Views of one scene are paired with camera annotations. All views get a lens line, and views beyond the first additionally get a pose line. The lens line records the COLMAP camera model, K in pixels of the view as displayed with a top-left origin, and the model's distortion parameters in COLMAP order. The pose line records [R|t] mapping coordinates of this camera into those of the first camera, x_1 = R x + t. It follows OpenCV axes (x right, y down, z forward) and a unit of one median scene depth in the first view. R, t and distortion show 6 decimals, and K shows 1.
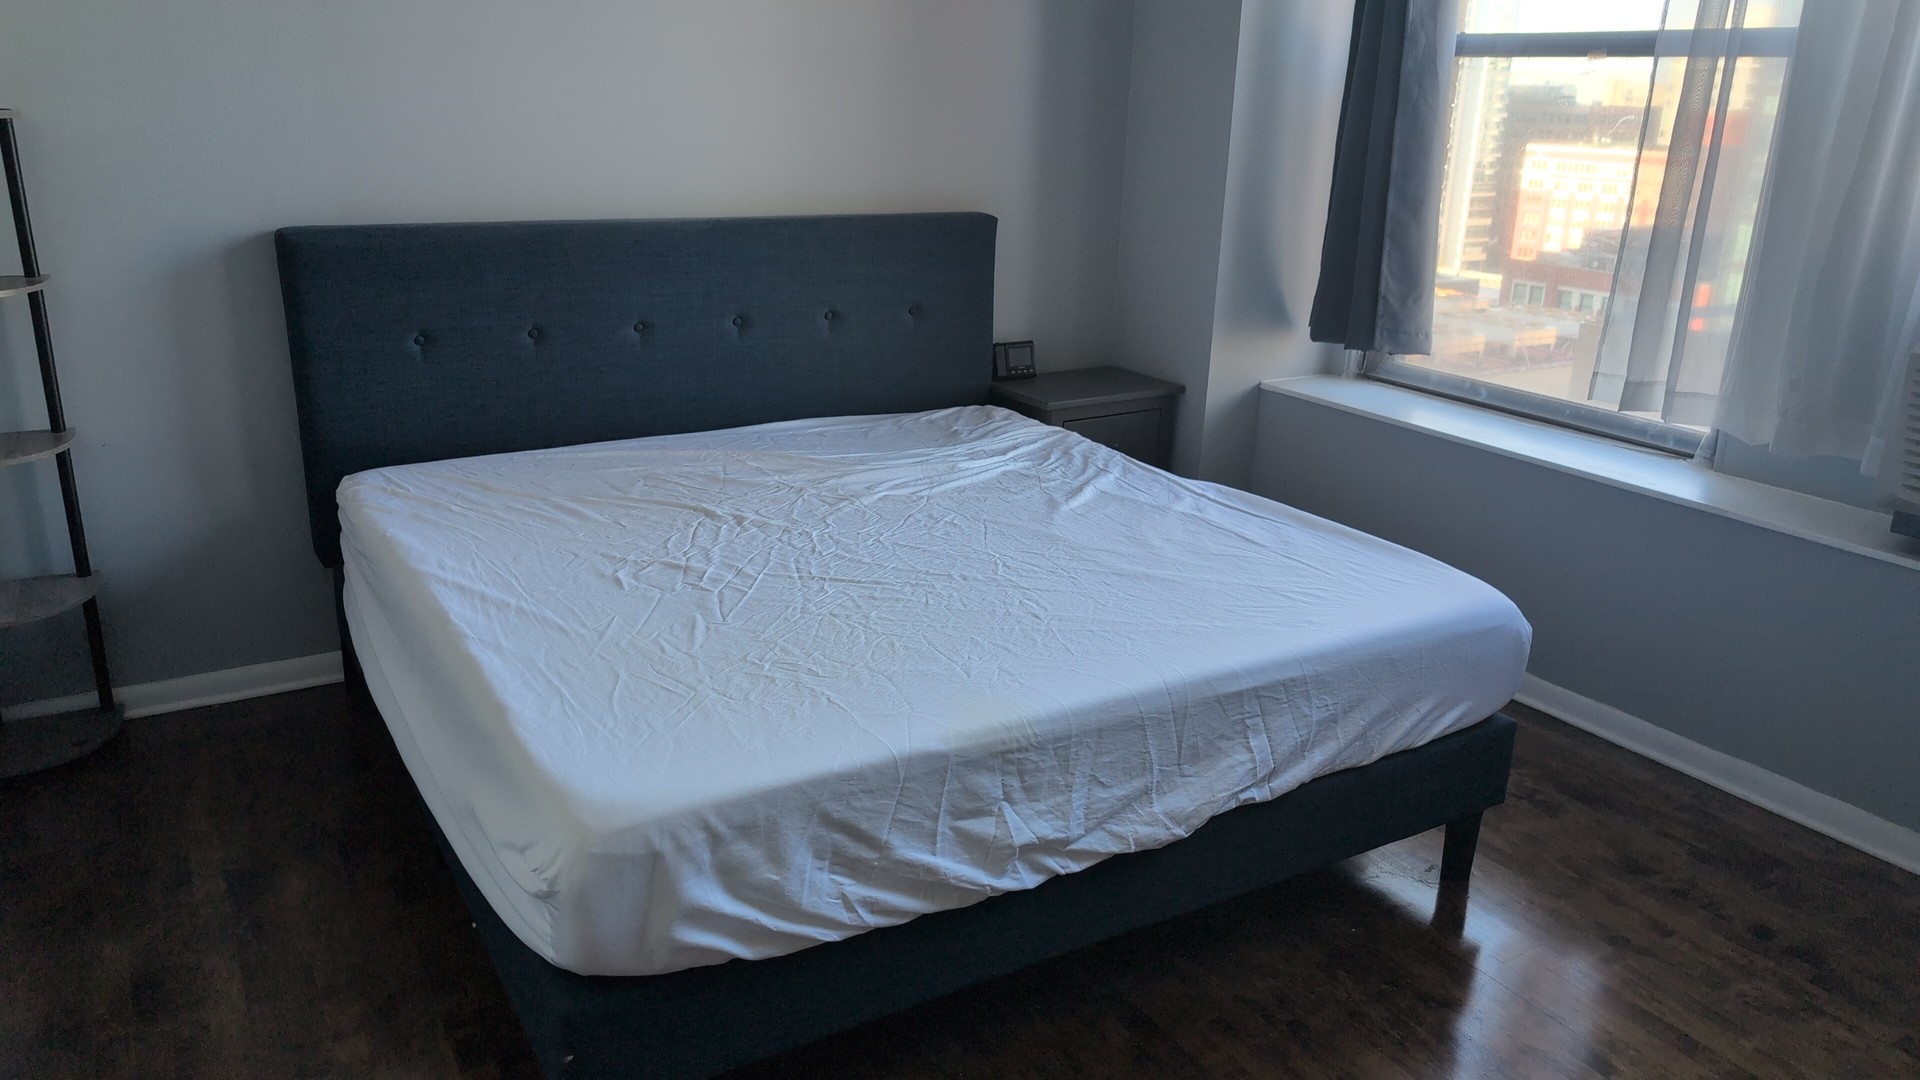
lens RADIAL K [[1398.9, 0, 956.7], [0, 1398.9, 553.8], [0, 0, 1]] dist [0.108760, -0.218202]
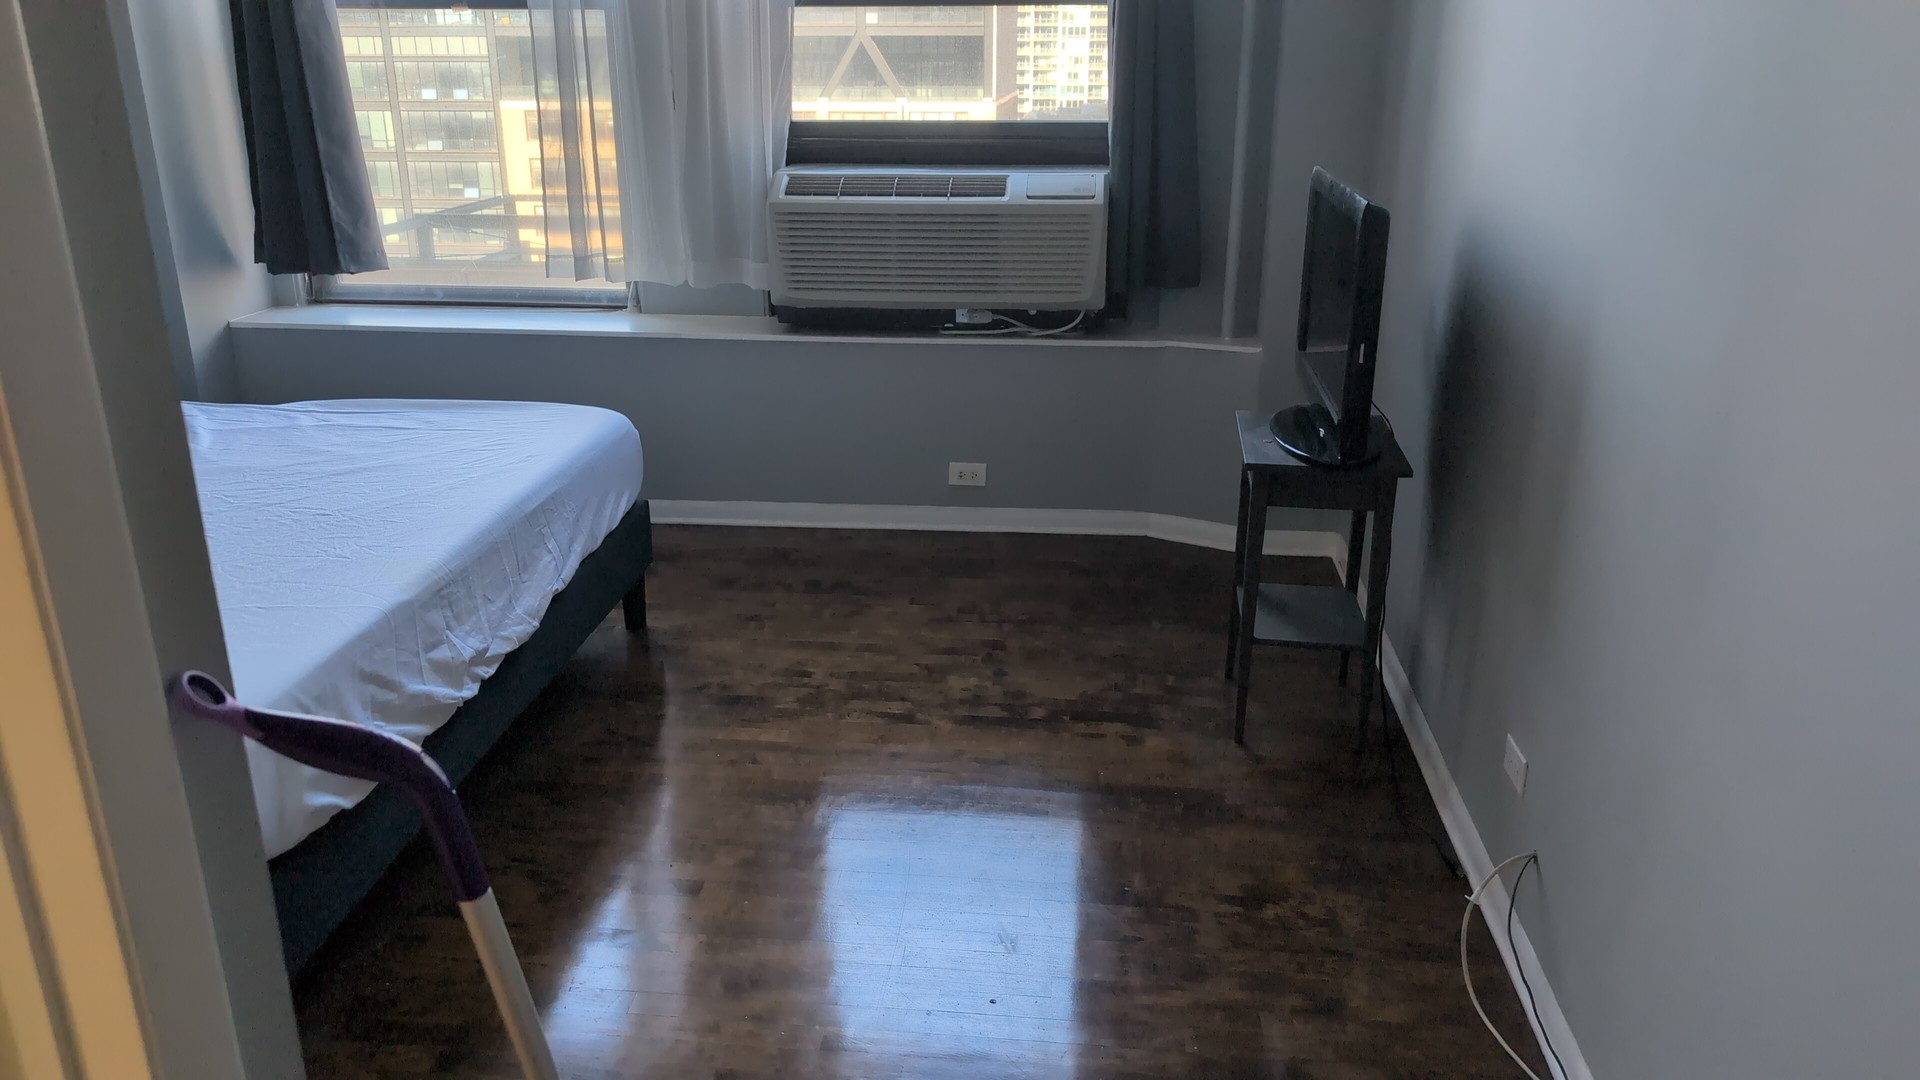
lens RADIAL K [[1345.8, 0, 960.0], [0, 1345.8, 540.0], [0, 0, 1]] dist [0.050739, -0.081153]
pose [[0.597860, -0.302168, 0.742467, -0.472951], [0.272165, 0.947728, 0.166548, 0.022390], [-0.753983, 0.102501, 0.648848, -0.099425]]
